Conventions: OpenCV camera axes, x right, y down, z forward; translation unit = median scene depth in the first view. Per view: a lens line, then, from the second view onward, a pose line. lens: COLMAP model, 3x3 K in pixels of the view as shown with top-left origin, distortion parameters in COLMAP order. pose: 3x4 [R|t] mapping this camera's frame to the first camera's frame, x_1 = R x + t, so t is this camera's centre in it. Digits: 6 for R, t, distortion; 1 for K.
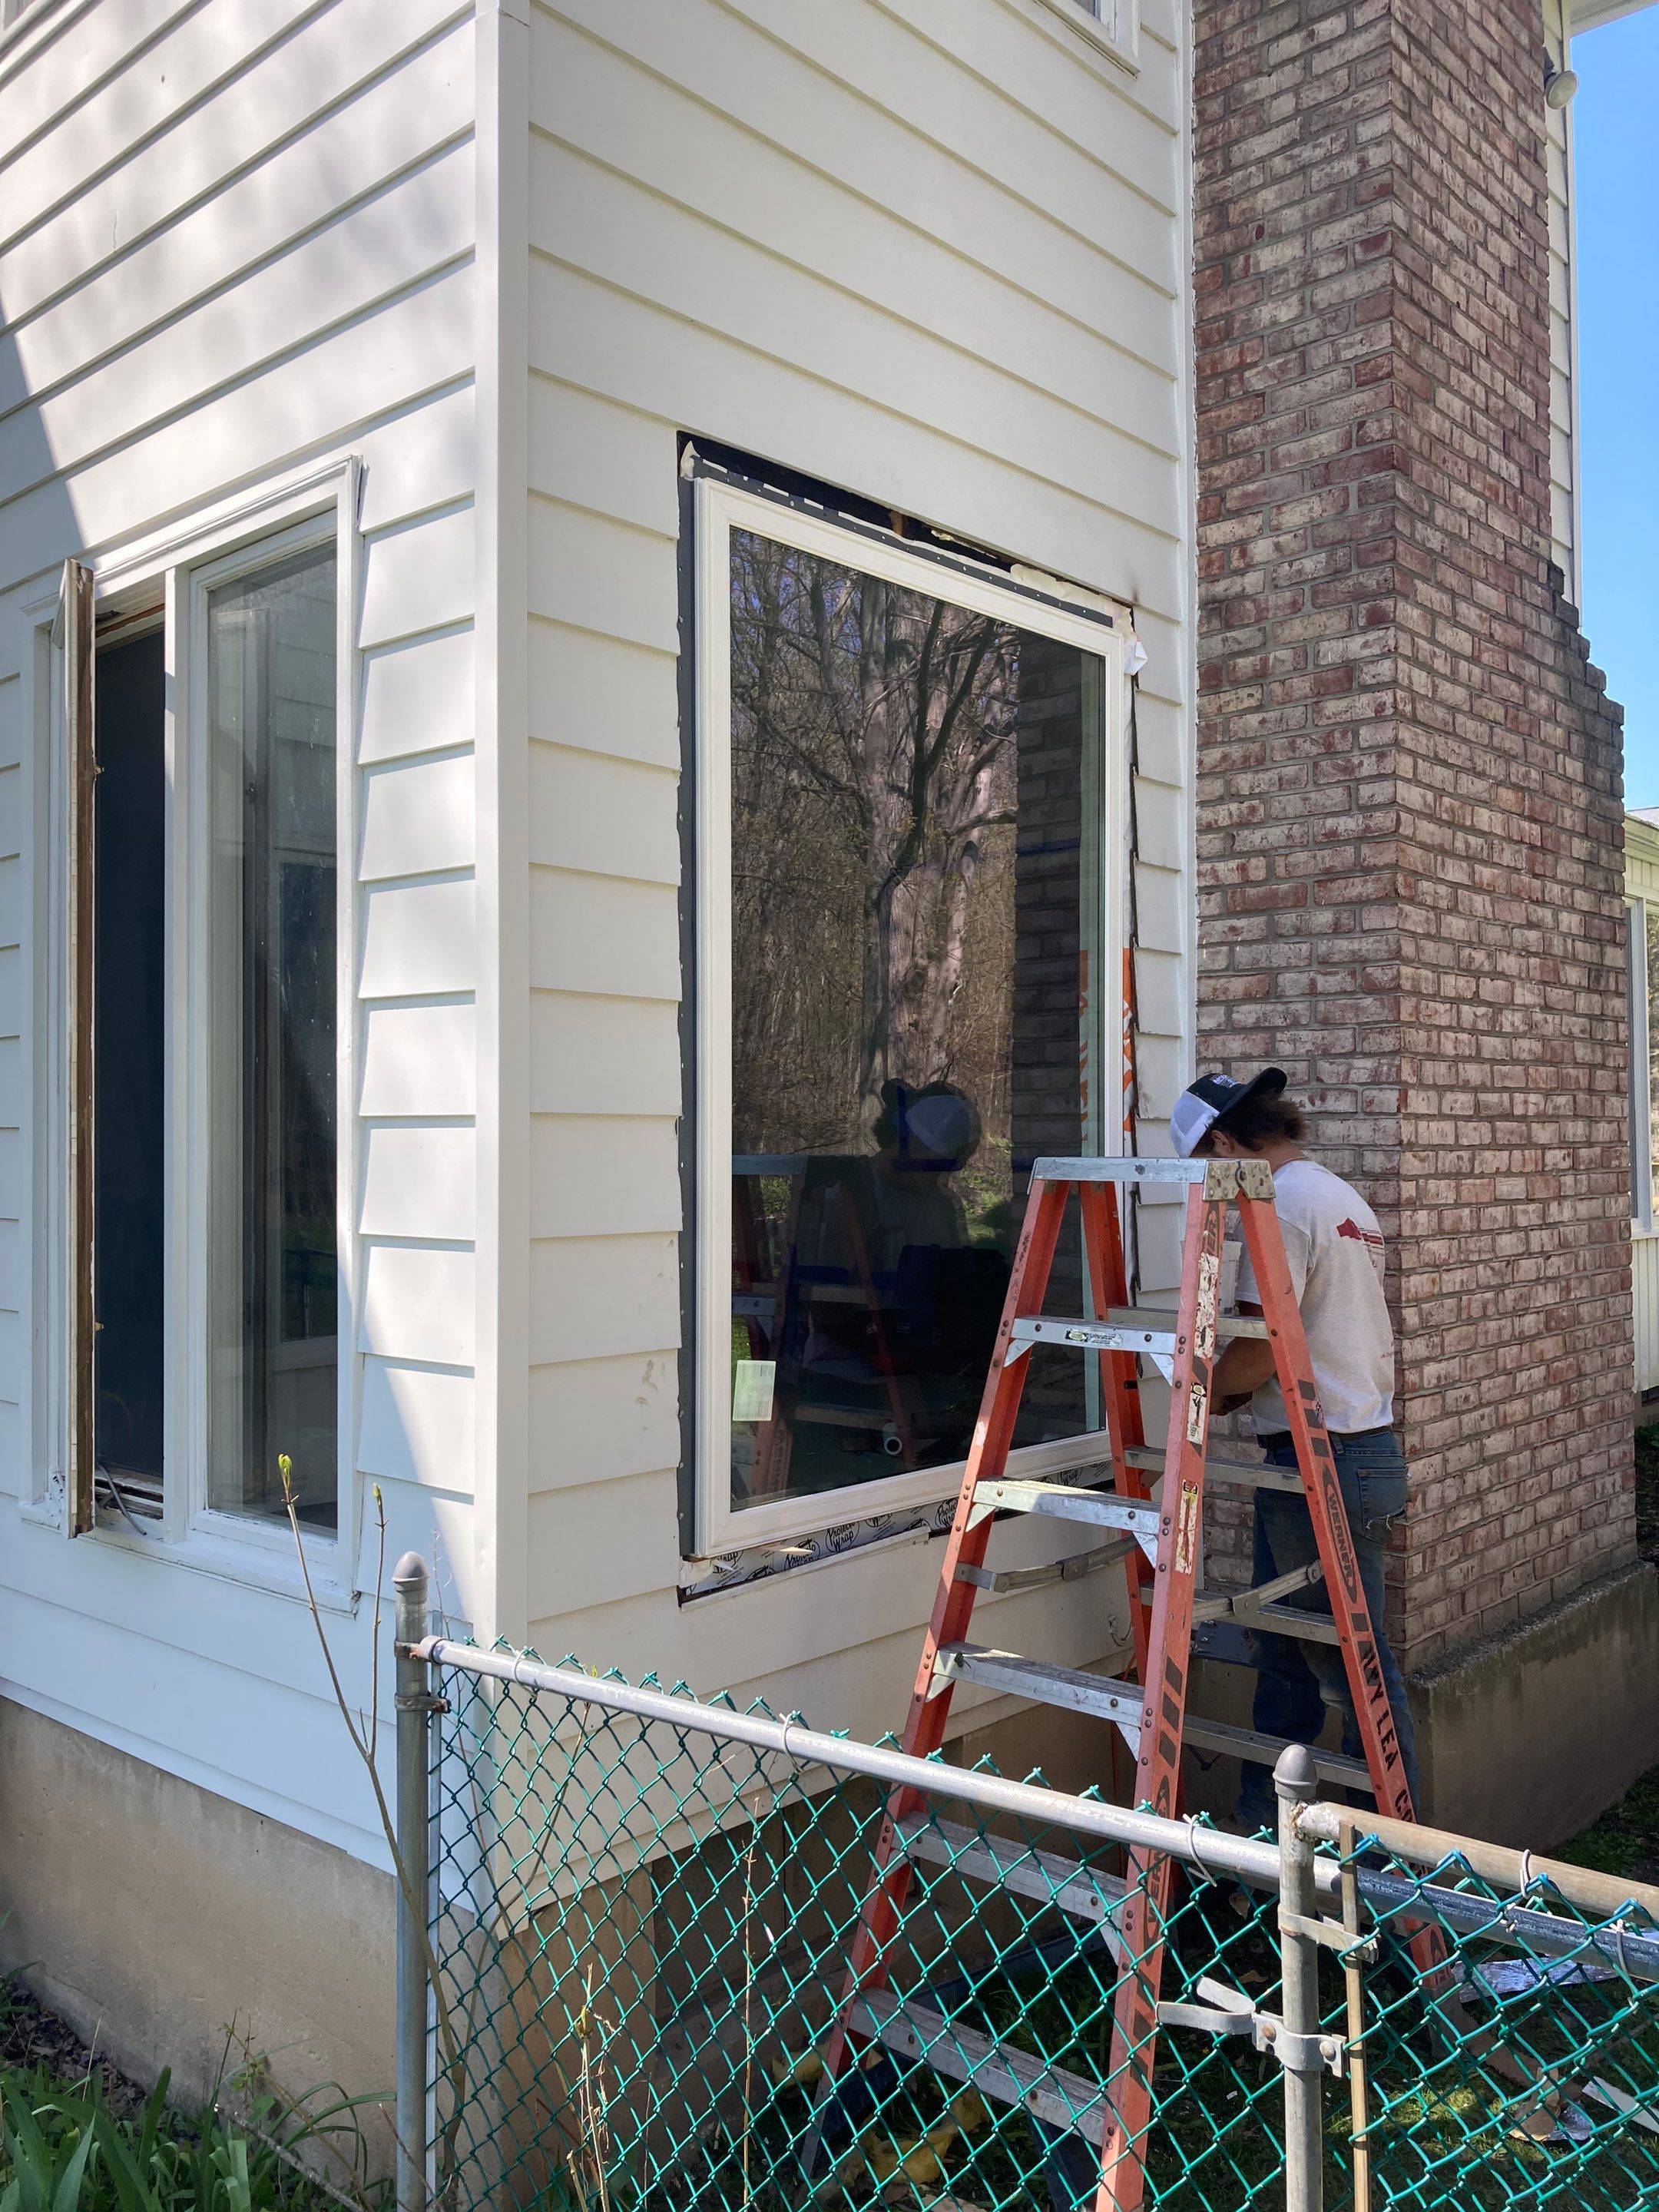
lens RADIAL K [[1806.7, 0, 826.9], [0, 1806.7, 1095.3], [0, 0, 1]] dist [0.021144, 0.007600]
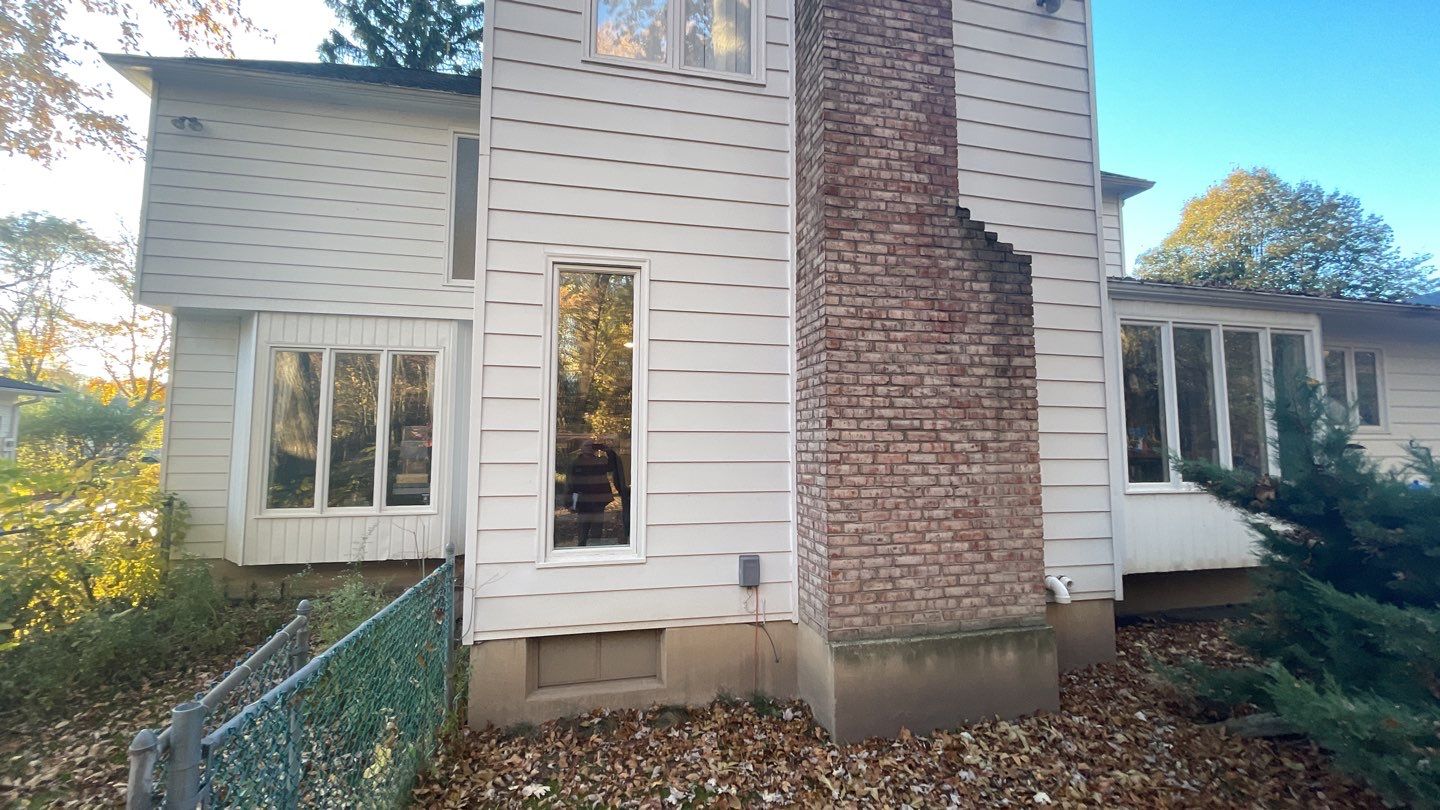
lens RADIAL K [[568.3, 0, 719.5], [0, 568.3, 408.7], [0, 0, 1]] dist [-0.000057, -0.000026]
pose [[0.813895, -0.032772, -0.580087, 0.648401], [0.007698, 0.998929, -0.045635, 0.017797], [0.580961, 0.032677, 0.813275, 0.207789]]
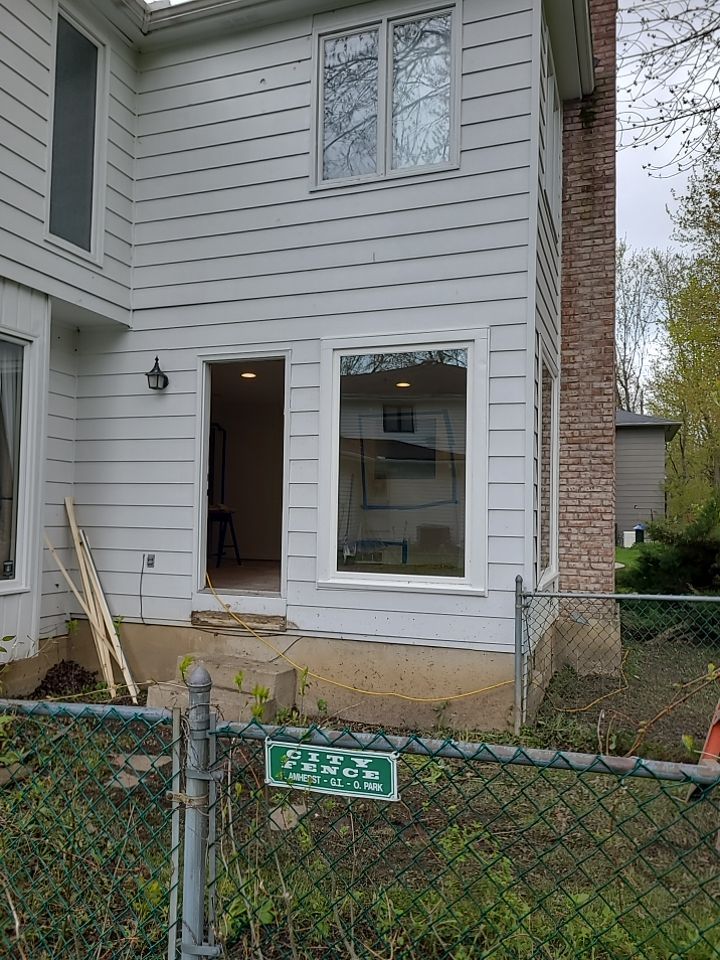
lens RADIAL K [[738.5, 0, 360.0], [0, 738.5, 480.0], [0, 0, 1]] dist [0.087559, -0.073113]
pose [[0.925044, 0.038960, 0.377857, -0.898453], [-0.032350, 0.999193, -0.023827, 0.042440], [-0.378480, 0.009818, 0.925557, -0.427852]]
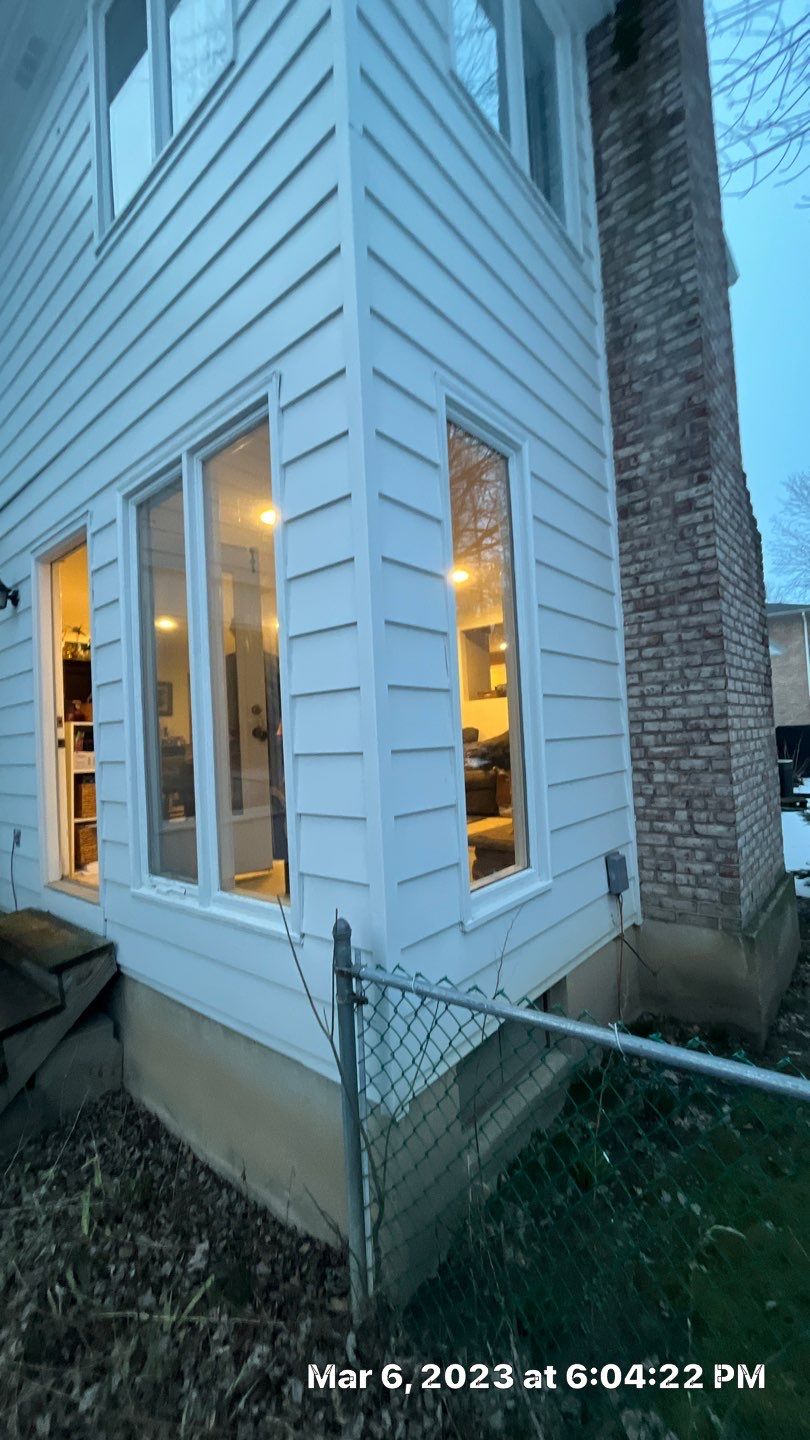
lens RADIAL K [[579.7, 0, 405.3], [0, 579.7, 718.3], [0, 0, 1]] dist [-0.000455, -0.000147]
pose [[0.998621, -0.043222, 0.029806, -0.112277], [0.043551, 0.998996, -0.010493, 0.035695], [-0.029323, 0.011776, 0.999501, 0.259064]]
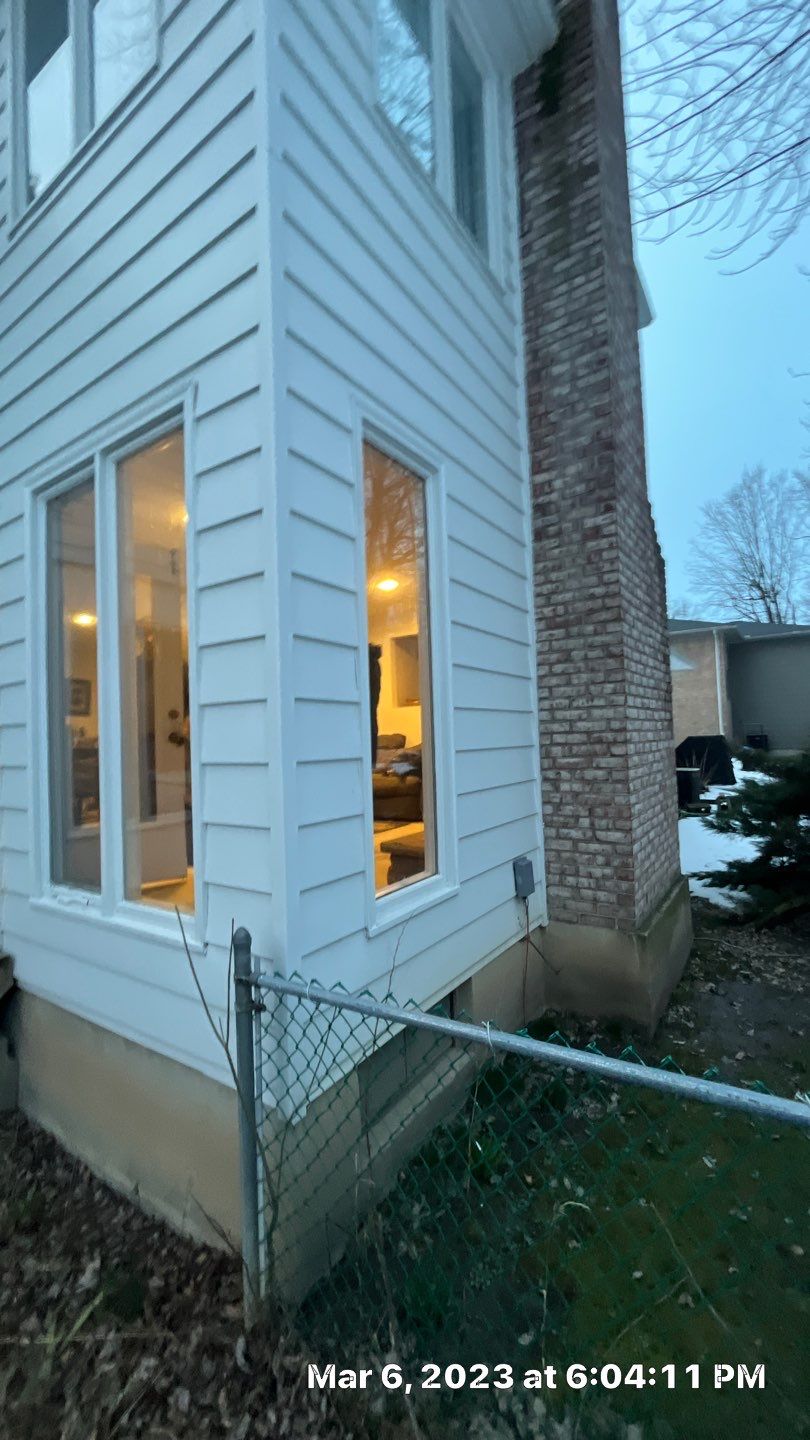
lens RADIAL K [[579.7, 0, 405.3], [0, 579.7, 718.3], [0, 0, 1]] dist [-0.000455, -0.000147]
pose [[0.989989, -0.022897, 0.139276, -0.090691], [0.024852, 0.999615, -0.012316, 0.029255], [-0.138940, 0.015654, 0.990177, 0.242068]]
